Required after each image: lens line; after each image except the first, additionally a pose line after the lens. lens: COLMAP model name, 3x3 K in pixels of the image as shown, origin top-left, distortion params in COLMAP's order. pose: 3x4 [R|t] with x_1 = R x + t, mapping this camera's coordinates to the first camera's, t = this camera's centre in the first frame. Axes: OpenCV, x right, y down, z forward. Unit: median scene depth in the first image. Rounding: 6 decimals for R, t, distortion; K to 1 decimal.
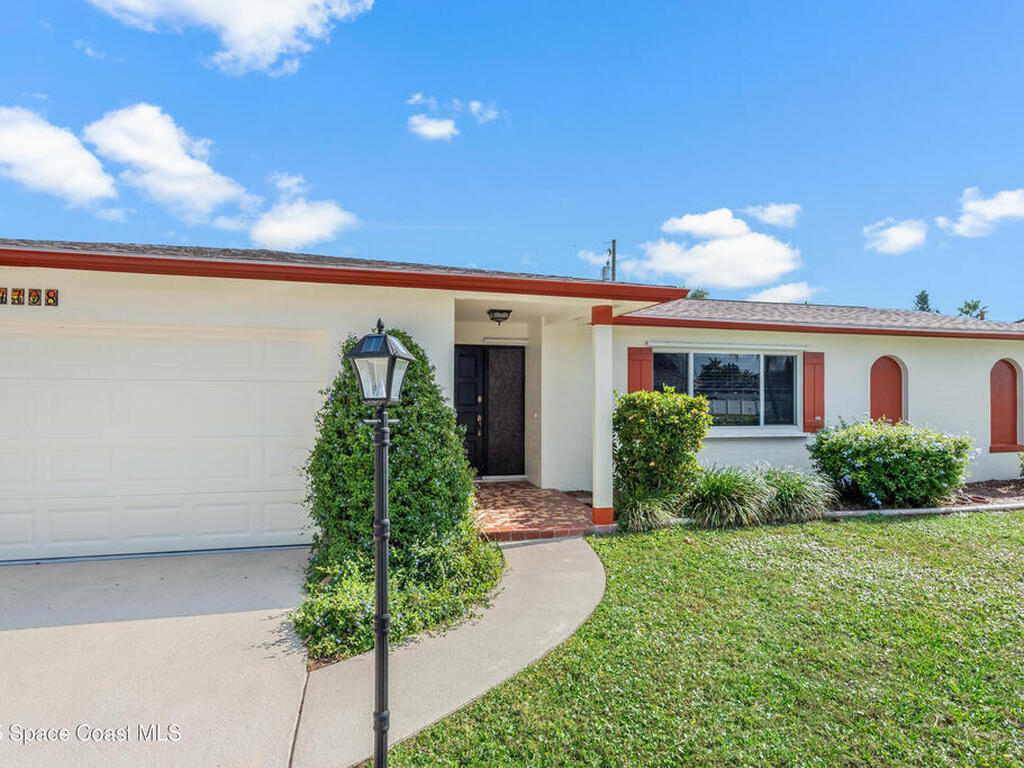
lens RADIAL K [[559.3, 0, 511.2], [0, 559.3, 389.8], [0, 0, 1]] dist [-0.001716, -0.000194]
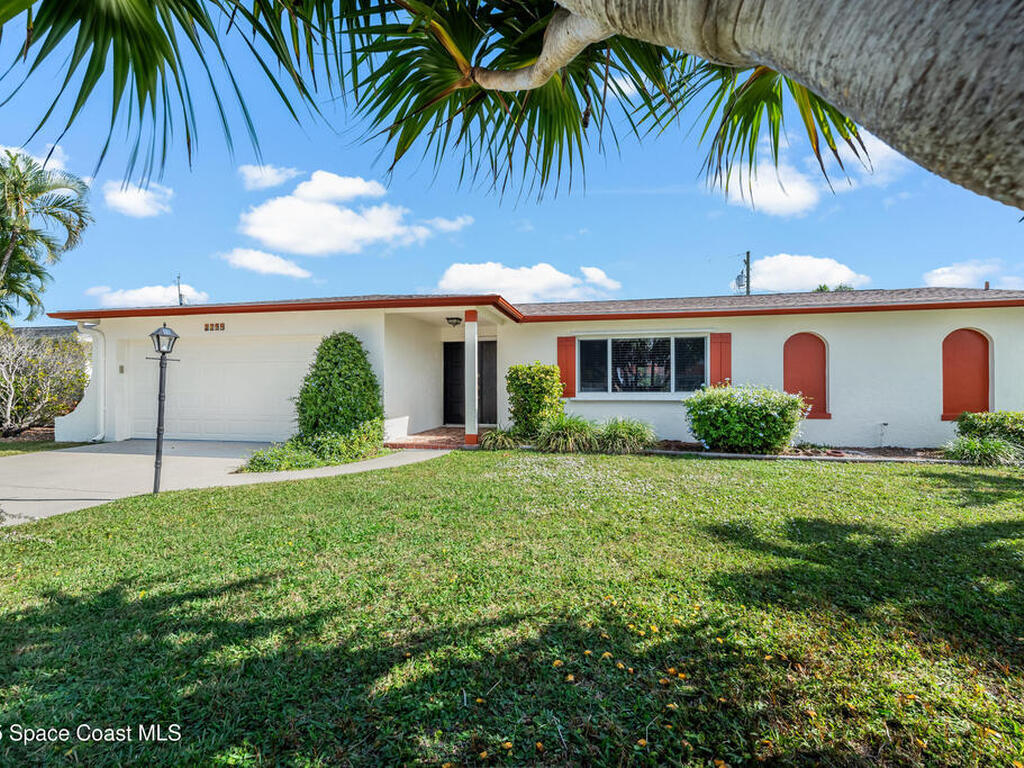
lens RADIAL K [[426.7, 0, 530.0], [0, 426.7, 392.0], [0, 0, 1]] dist [0.007932, -0.000246]
pose [[0.908565, -0.002677, -0.417735, 0.754683], [0.007935, 0.999910, 0.010851, 0.067682], [0.417668, -0.013173, 0.908504, -0.051199]]
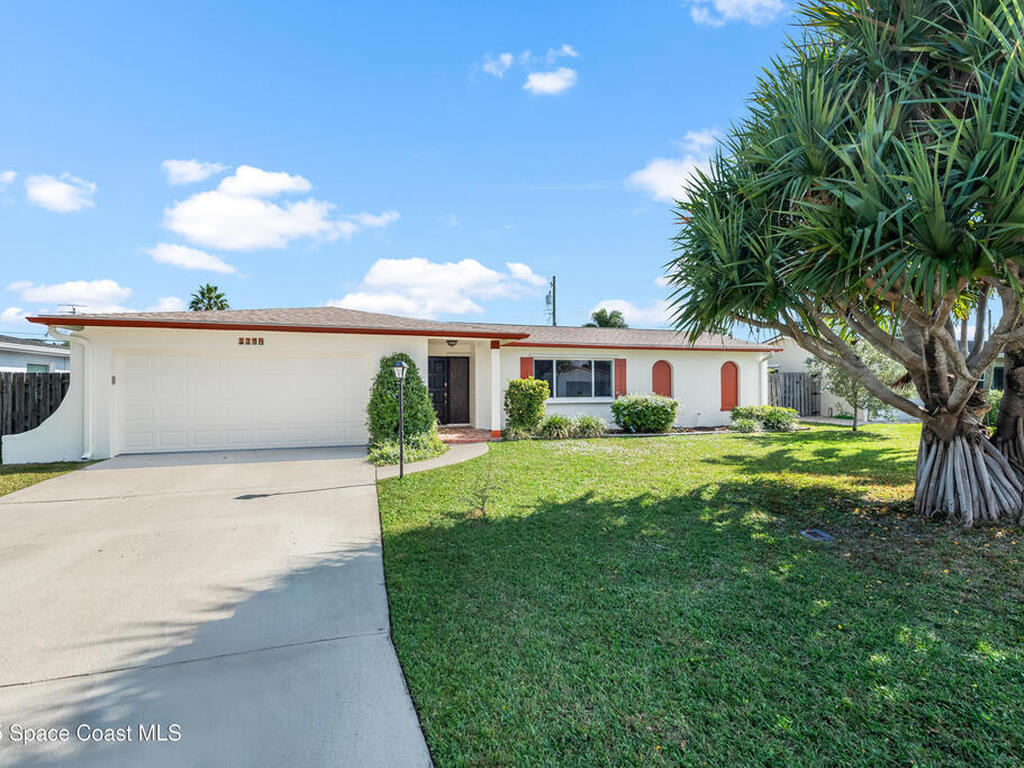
lens RADIAL K [[449.0, 0, 513.3], [0, 449.0, 388.3], [0, 0, 1]] dist [0.002268, -0.001362]
pose [[0.998911, -0.008881, 0.045810, 0.137082], [0.008428, 0.999914, 0.010082, 0.021738], [-0.045895, -0.009685, 0.998899, -0.723789]]
